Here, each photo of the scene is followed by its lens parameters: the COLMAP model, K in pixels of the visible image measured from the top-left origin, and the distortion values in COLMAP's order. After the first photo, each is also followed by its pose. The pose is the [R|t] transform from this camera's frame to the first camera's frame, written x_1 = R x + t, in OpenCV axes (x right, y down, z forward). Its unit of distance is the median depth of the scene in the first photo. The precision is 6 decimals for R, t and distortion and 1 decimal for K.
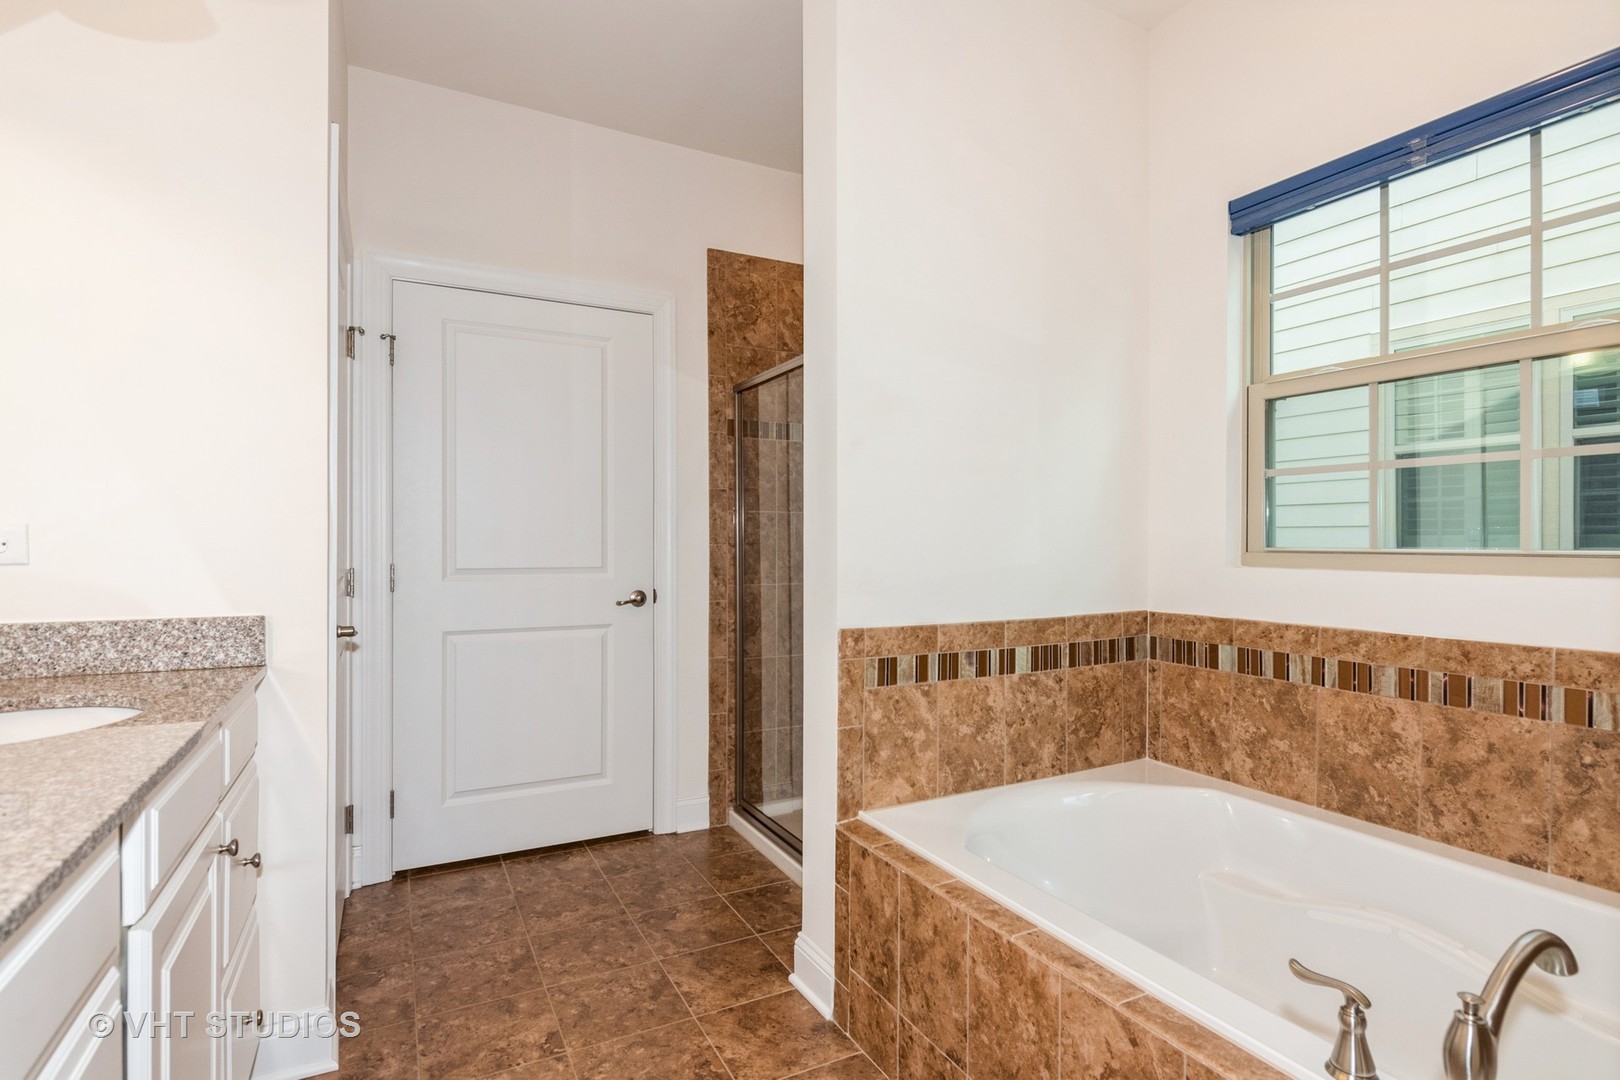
lens RADIAL K [[779.9, 0, 812.0], [0, 779.9, 534.5], [0, 0, 1]] dist [0.004678, -0.006193]
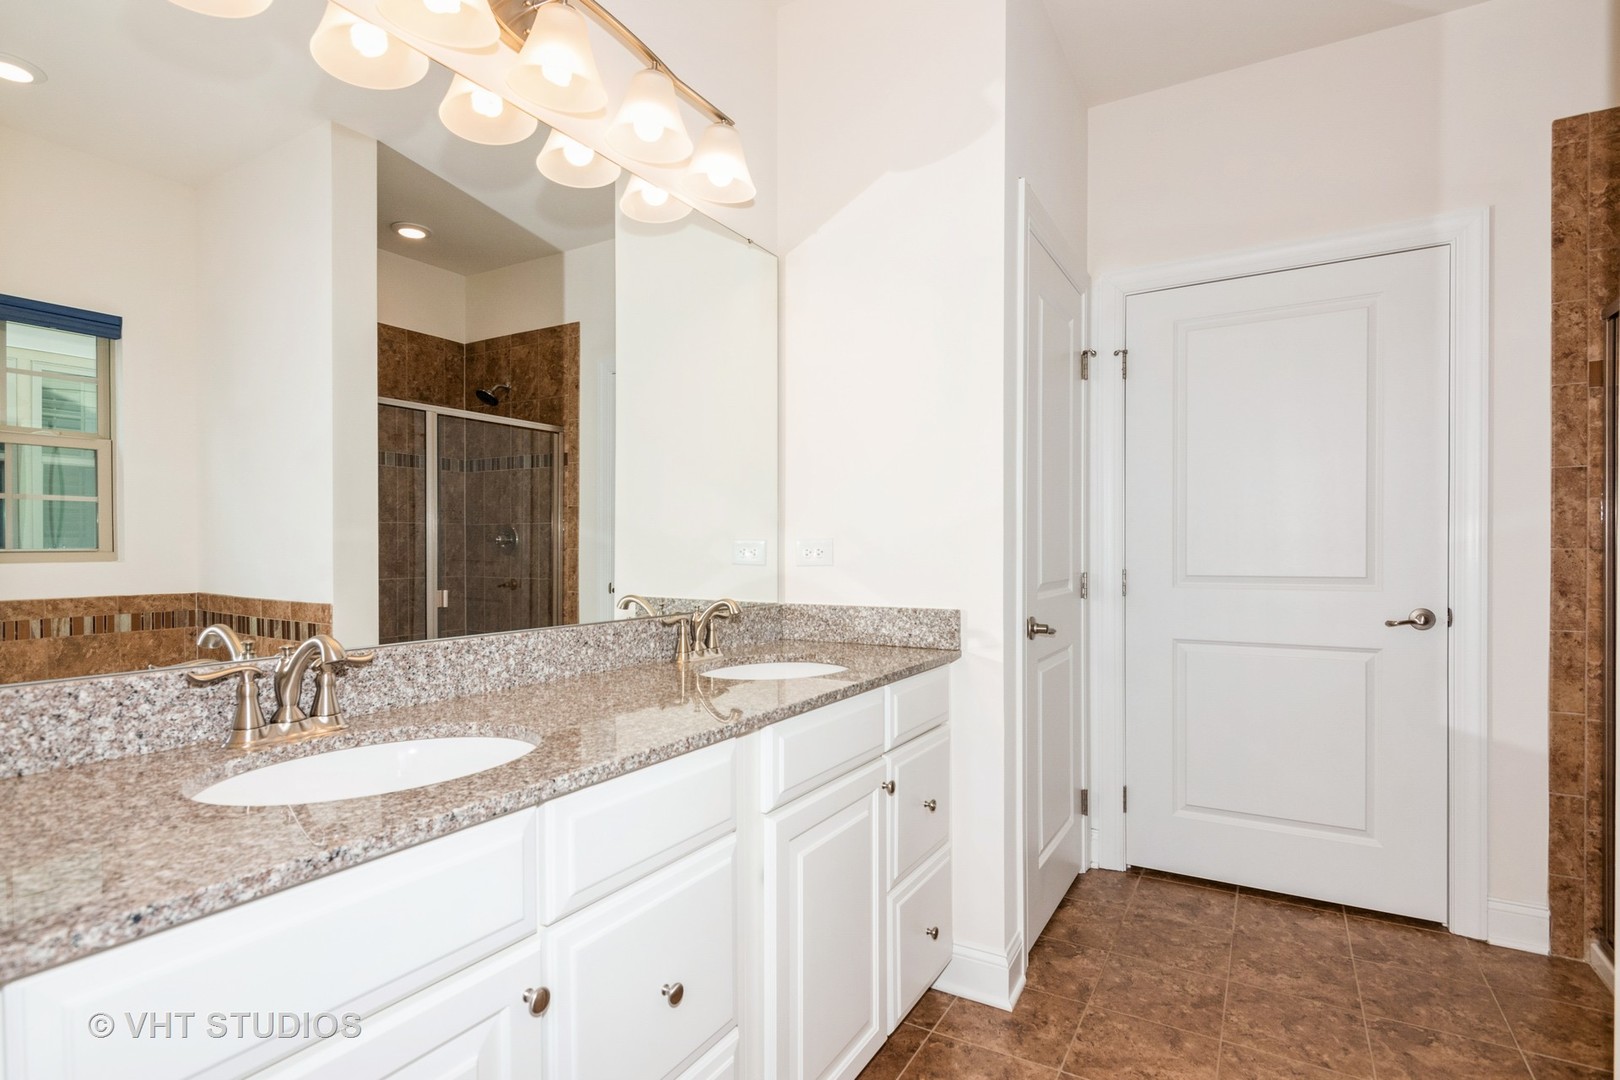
lens RADIAL K [[779.9, 0, 810.5], [0, 779.9, 551.1], [0, 0, 1]] dist [0.004678, -0.006193]
pose [[0.537918, -0.004793, -0.842983, 0.115780], [0.015775, 0.999866, 0.004381, 0.001969], [0.842849, -0.015654, 0.537922, 0.086022]]
